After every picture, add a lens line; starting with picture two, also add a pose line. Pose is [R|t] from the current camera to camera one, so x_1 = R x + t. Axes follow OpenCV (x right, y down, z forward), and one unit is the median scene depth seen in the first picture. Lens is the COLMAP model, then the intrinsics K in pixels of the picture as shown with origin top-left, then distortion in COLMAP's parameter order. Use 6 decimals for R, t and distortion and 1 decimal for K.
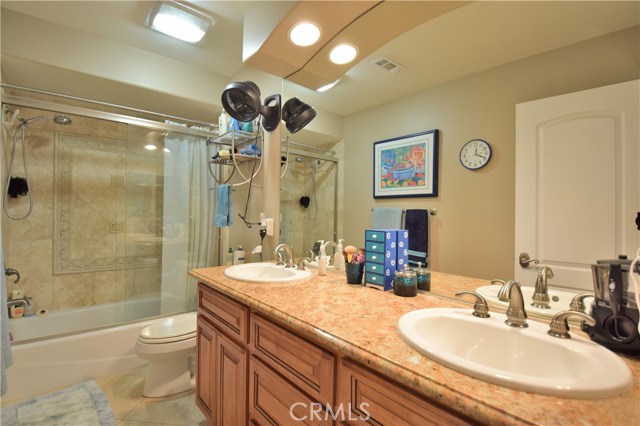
lens RADIAL K [[290.7, 0, 318.8], [0, 290.7, 213.5], [0, 0, 1]] dist [-0.000297, -0.000056]
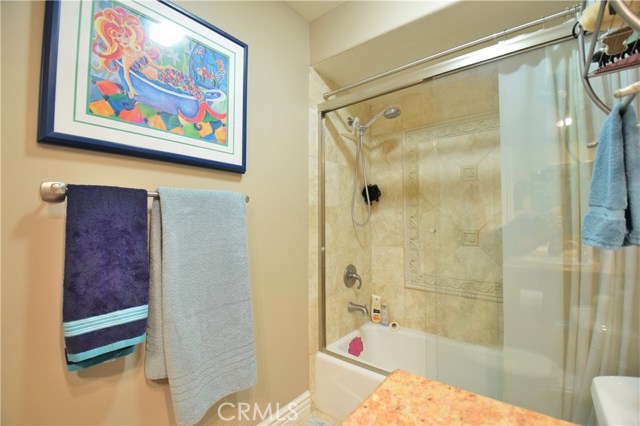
lens RADIAL K [[285.3, 0, 318.9], [0, 285.3, 213.3], [0, 0, 1]] dist [0.000585, -0.000887]
pose [[0.143089, -0.048543, -0.988519, -0.061553], [0.007430, 0.998821, -0.047974, 0.021915], [0.989682, -0.000480, 0.143281, 0.602613]]
